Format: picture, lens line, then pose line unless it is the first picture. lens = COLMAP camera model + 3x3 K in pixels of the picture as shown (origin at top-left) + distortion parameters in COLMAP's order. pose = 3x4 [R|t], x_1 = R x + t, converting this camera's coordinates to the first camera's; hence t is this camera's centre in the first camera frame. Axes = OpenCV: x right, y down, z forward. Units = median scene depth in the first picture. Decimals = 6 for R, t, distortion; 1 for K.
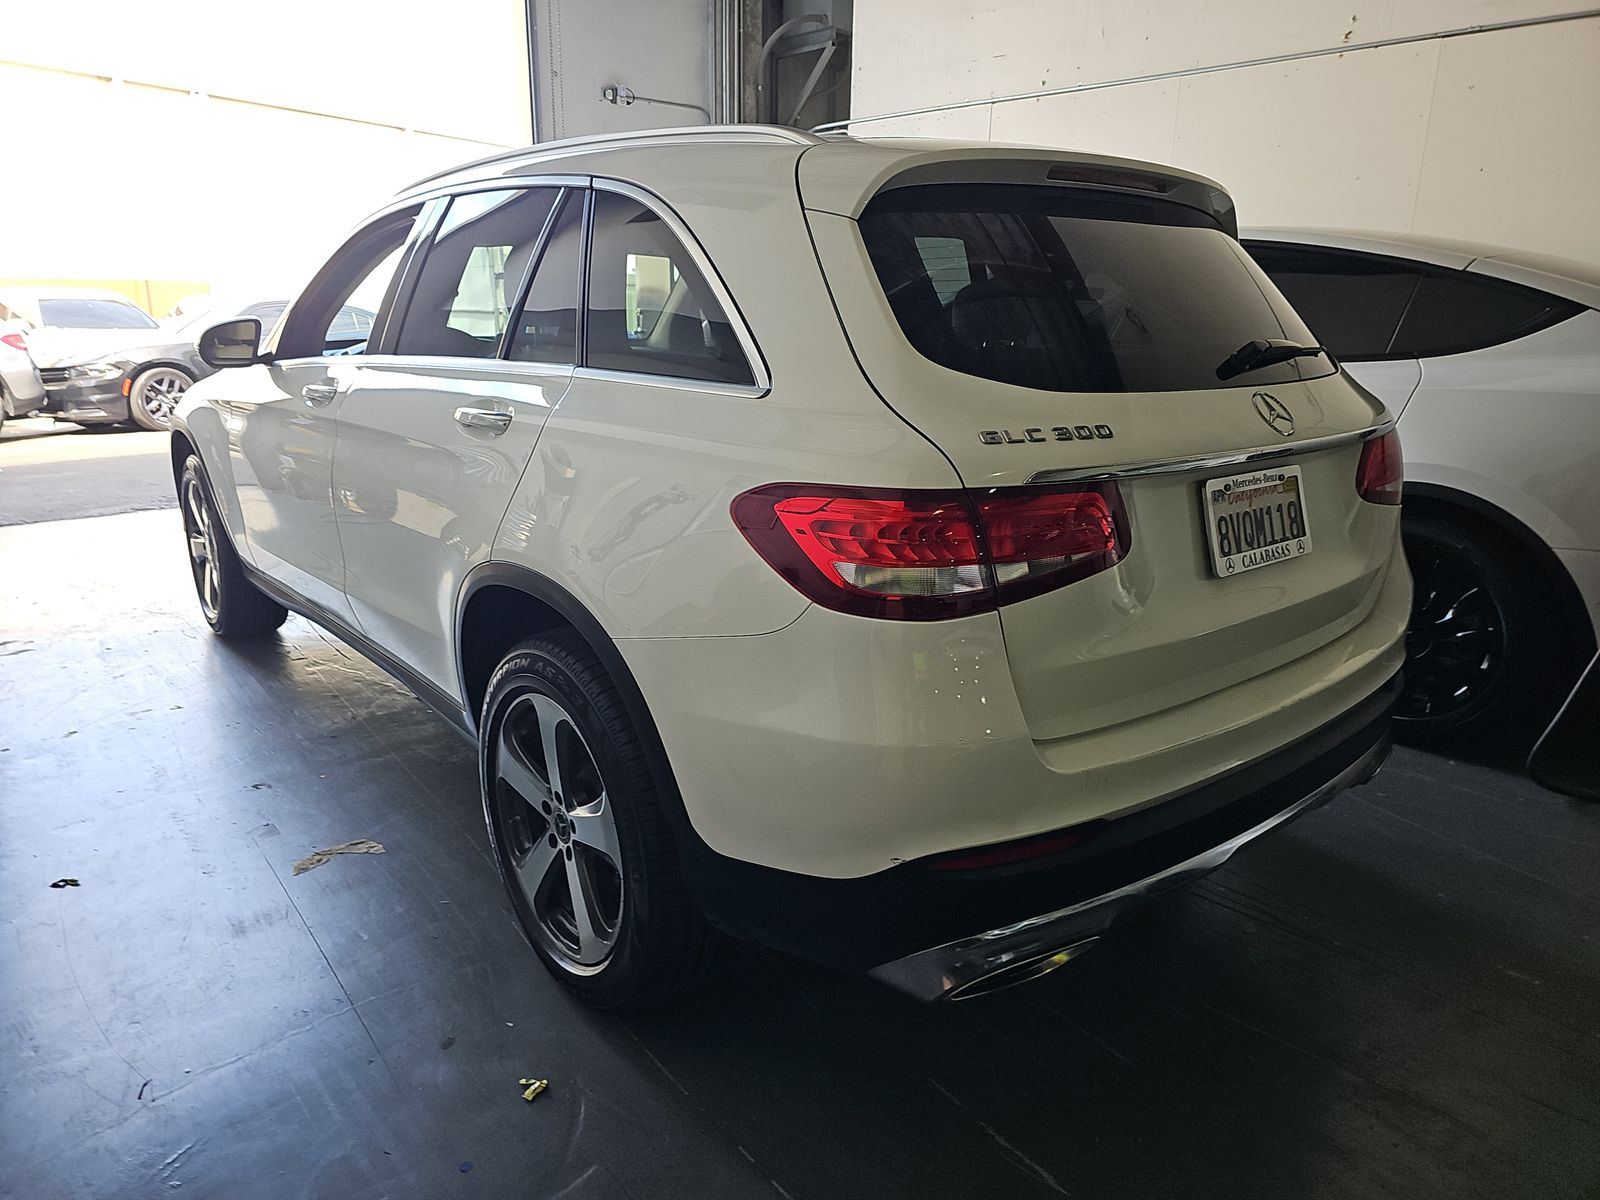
lens RADIAL K [[1047.0, 0, 788.8], [0, 1047.0, 595.9], [0, 0, 1]] dist [0.031033, -0.031536]
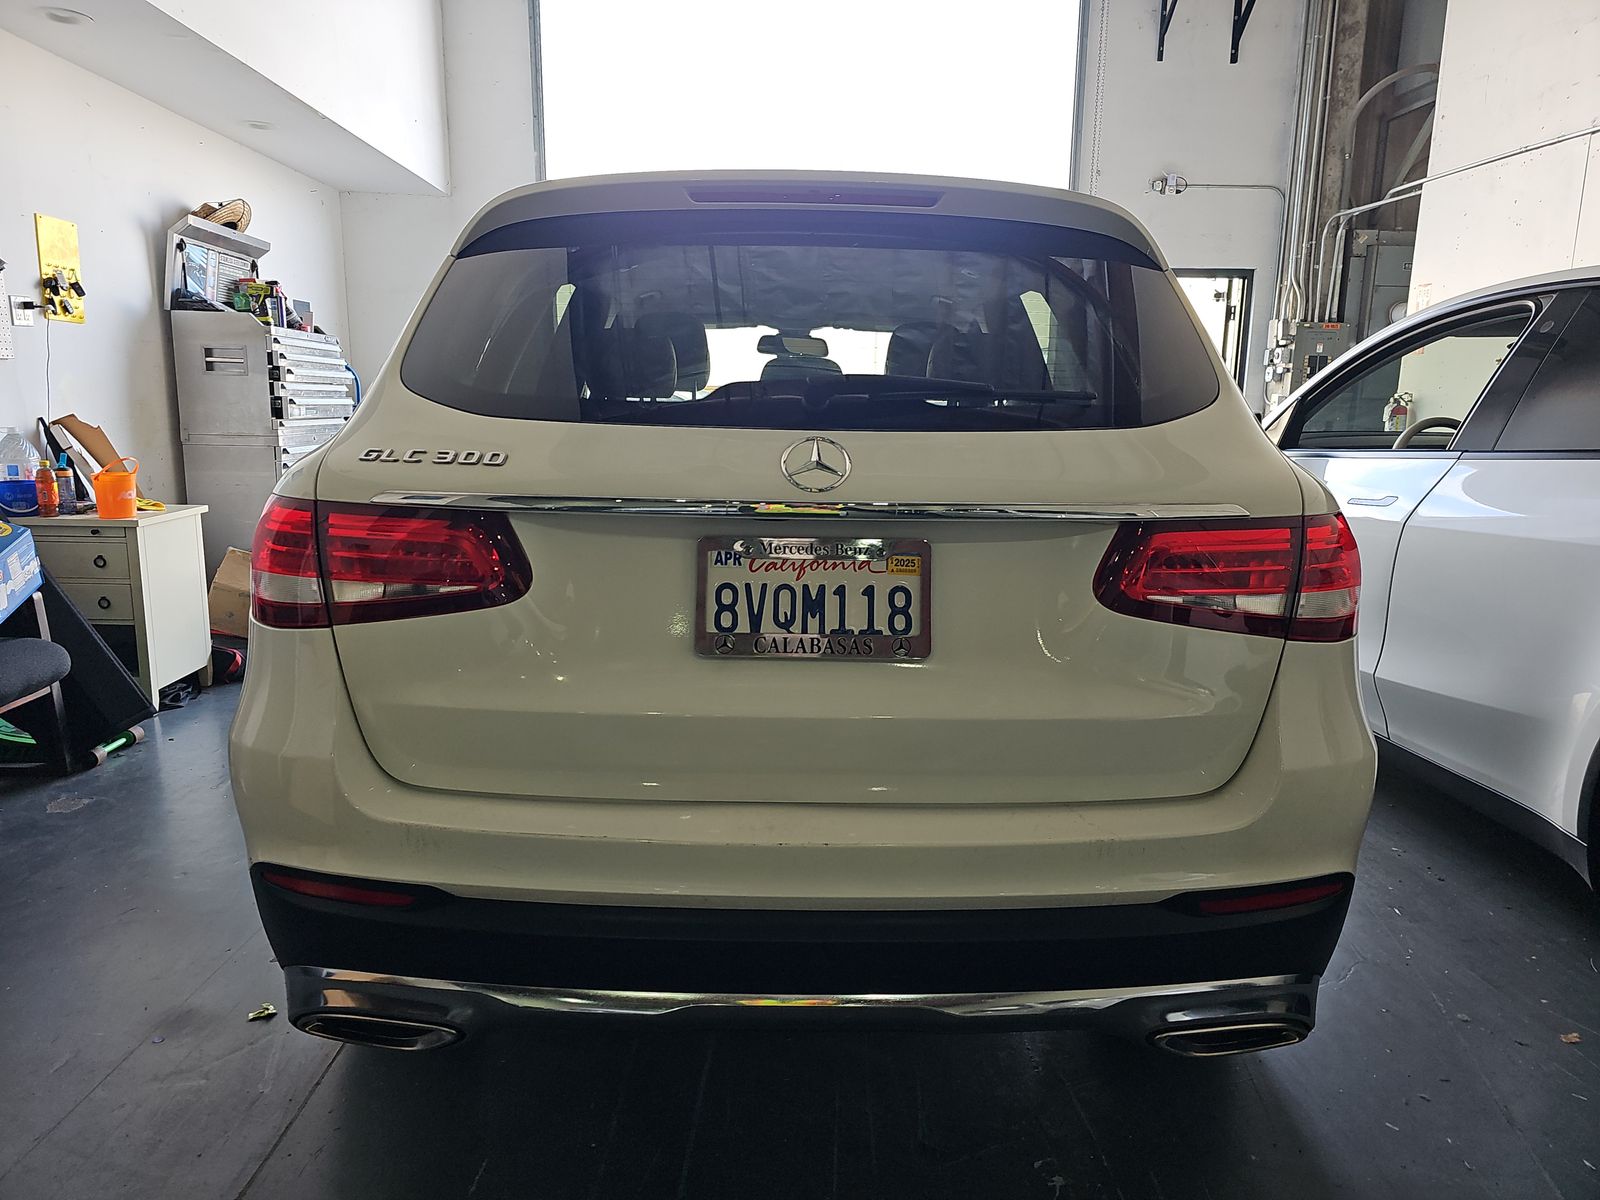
lens RADIAL K [[1047.0, 0, 788.8], [0, 1047.0, 595.9], [0, 0, 1]] dist [0.031033, -0.031536]
pose [[0.779930, 0.115452, -0.615127, 0.203617], [-0.175298, 0.983796, -0.037618, -0.009587], [0.600816, 0.137170, 0.787530, 0.086239]]
